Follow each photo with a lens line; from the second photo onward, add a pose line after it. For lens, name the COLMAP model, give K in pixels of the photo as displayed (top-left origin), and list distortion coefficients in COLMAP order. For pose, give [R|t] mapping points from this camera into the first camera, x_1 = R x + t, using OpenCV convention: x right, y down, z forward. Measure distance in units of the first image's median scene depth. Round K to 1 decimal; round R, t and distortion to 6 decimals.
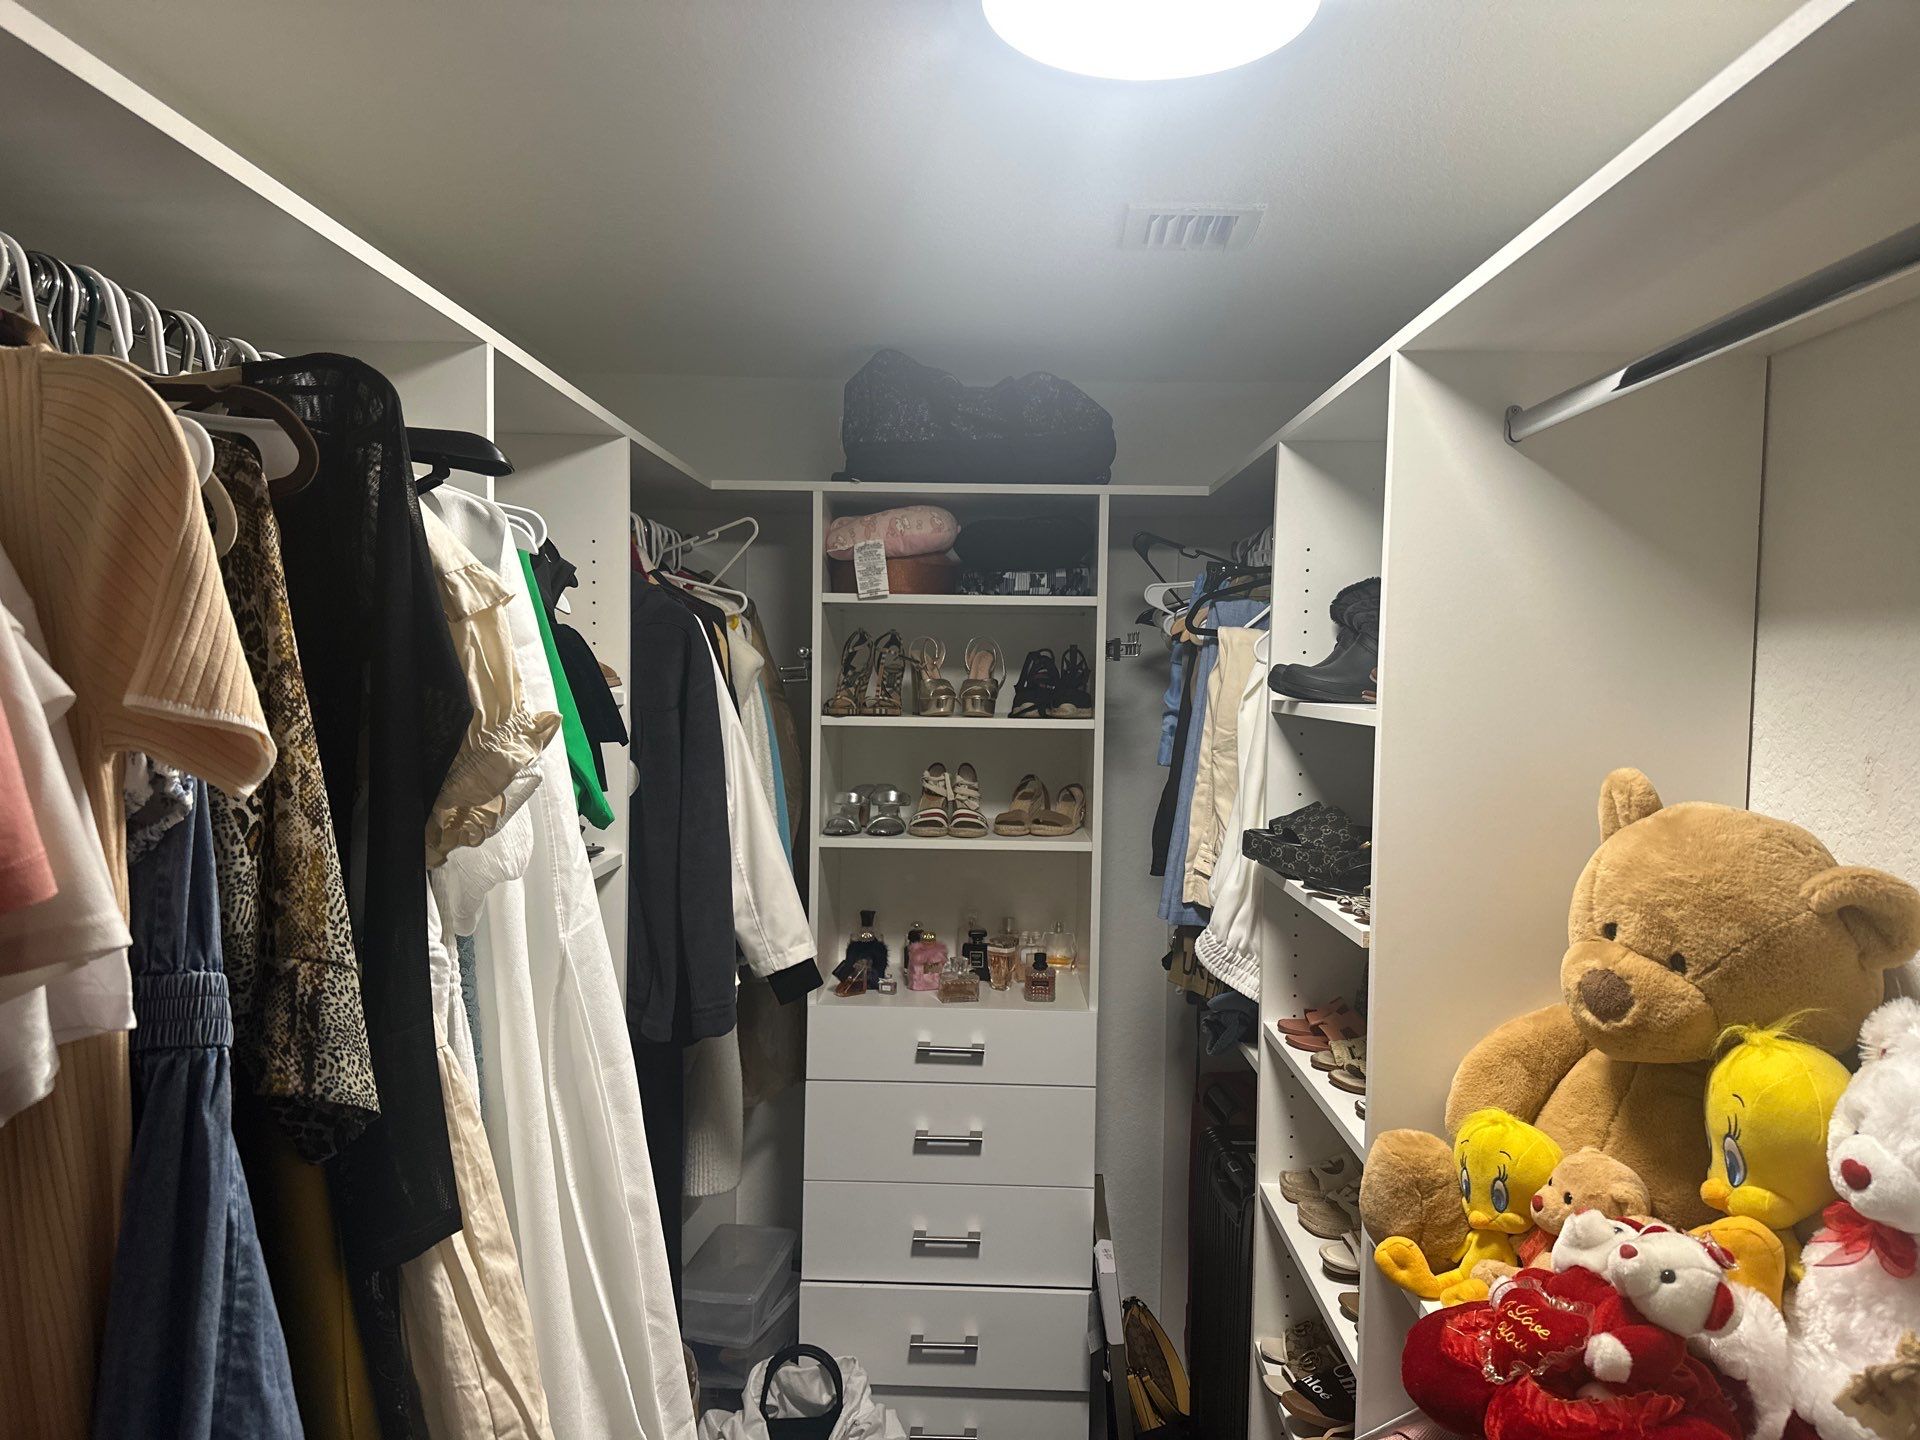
lens RADIAL K [[1354.4, 0, 960.0], [0, 1354.4, 720.0], [0, 0, 1]] dist [0.156822, -0.268082]
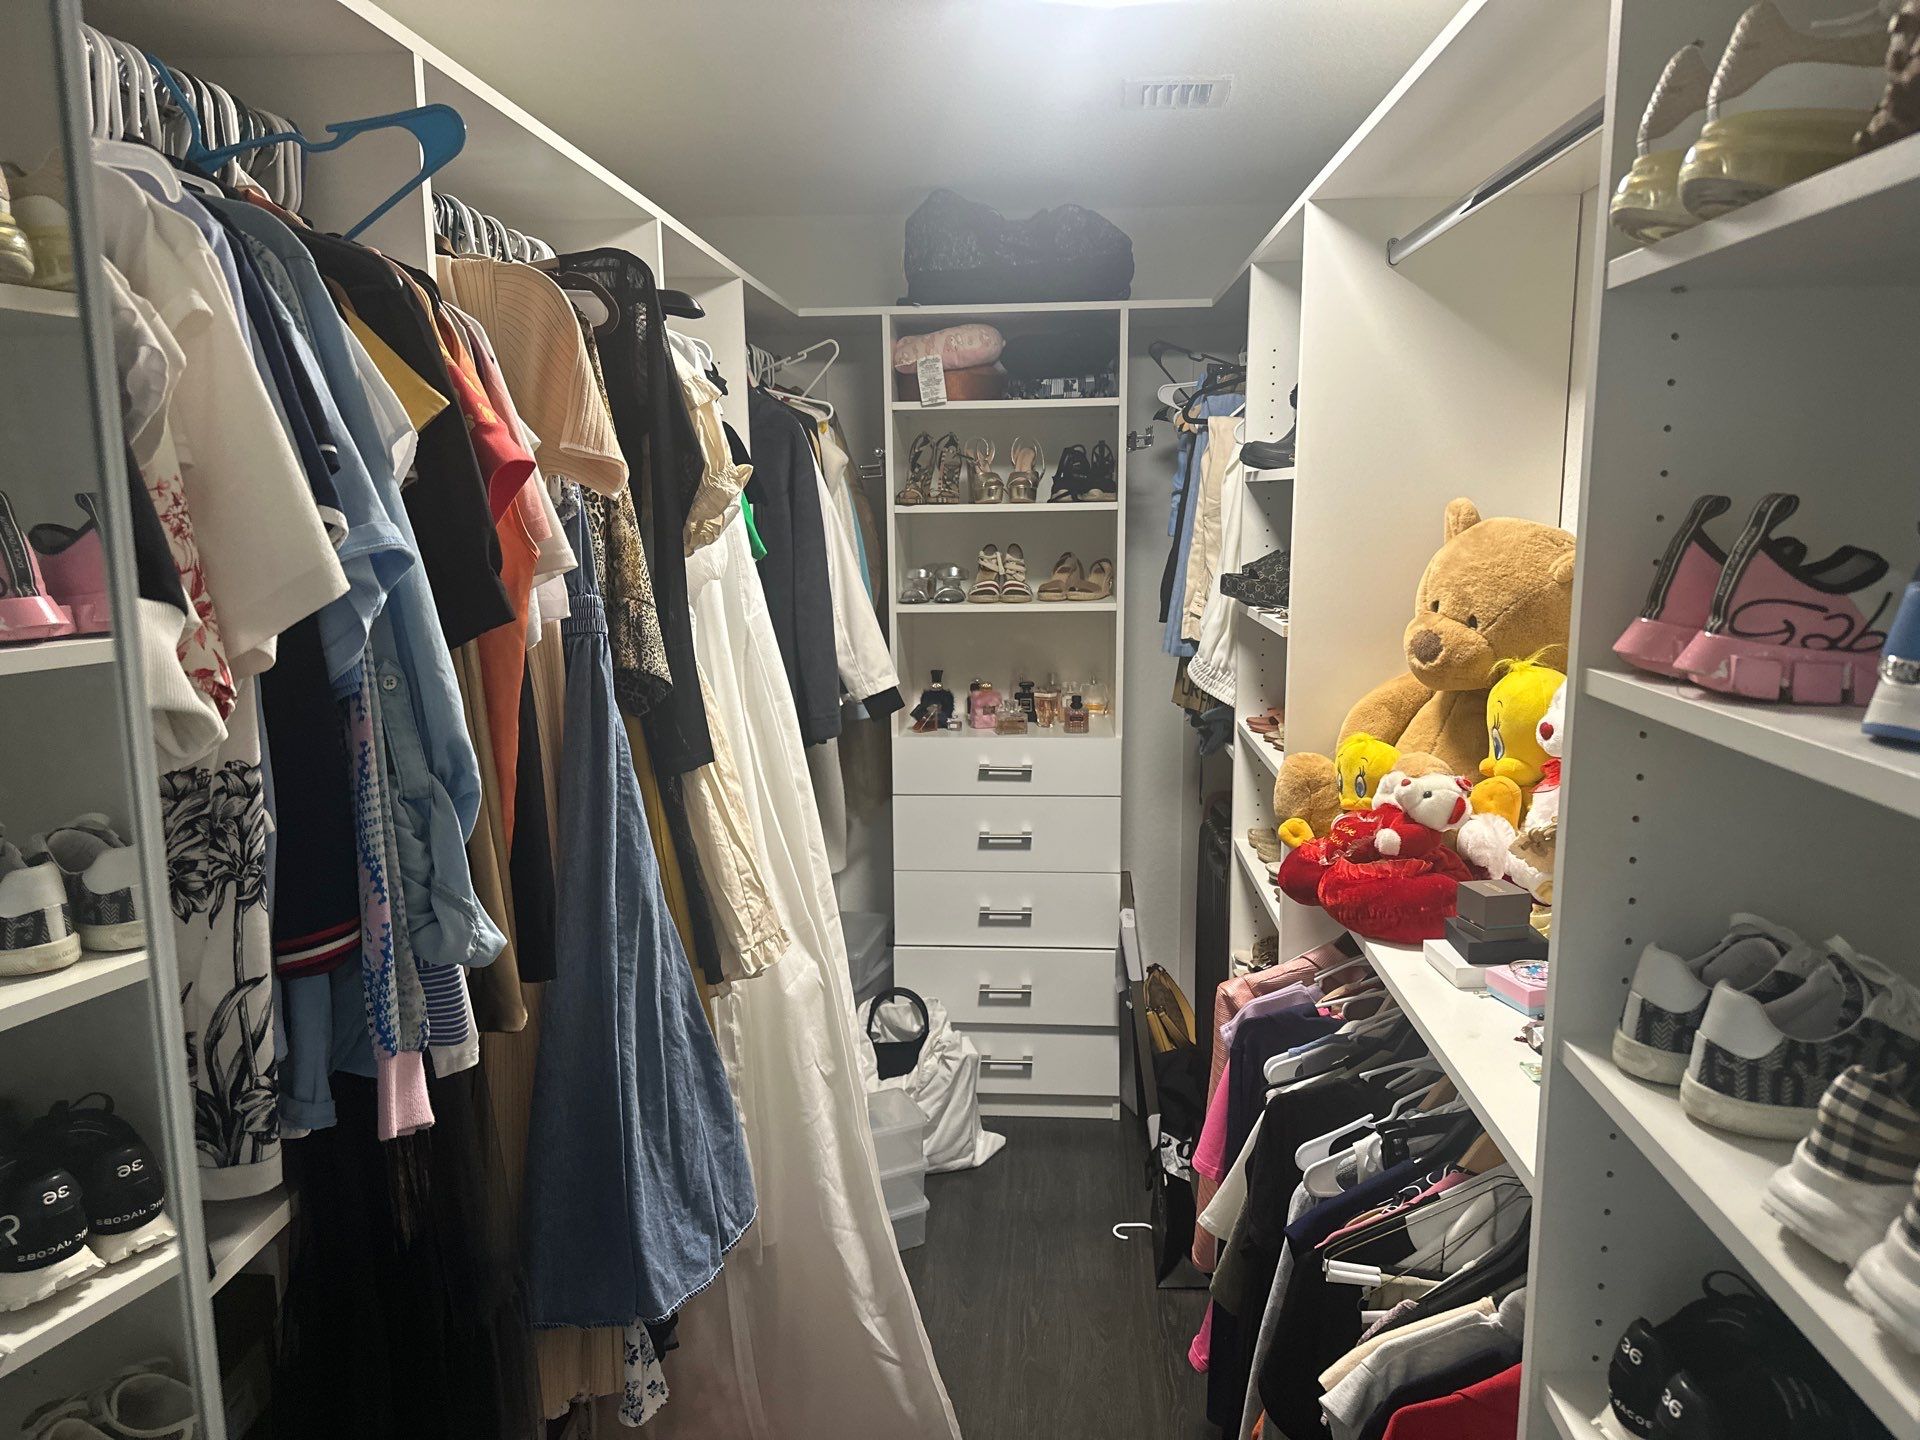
lens RADIAL K [[1354.4, 0, 960.0], [0, 1354.4, 720.0], [0, 0, 1]] dist [0.156822, -0.268082]
pose [[0.998591, -0.019009, -0.049545, 0.015869], [0.025175, 0.991589, 0.126957, 0.038625], [0.046715, -0.128026, 0.990670, -0.268846]]
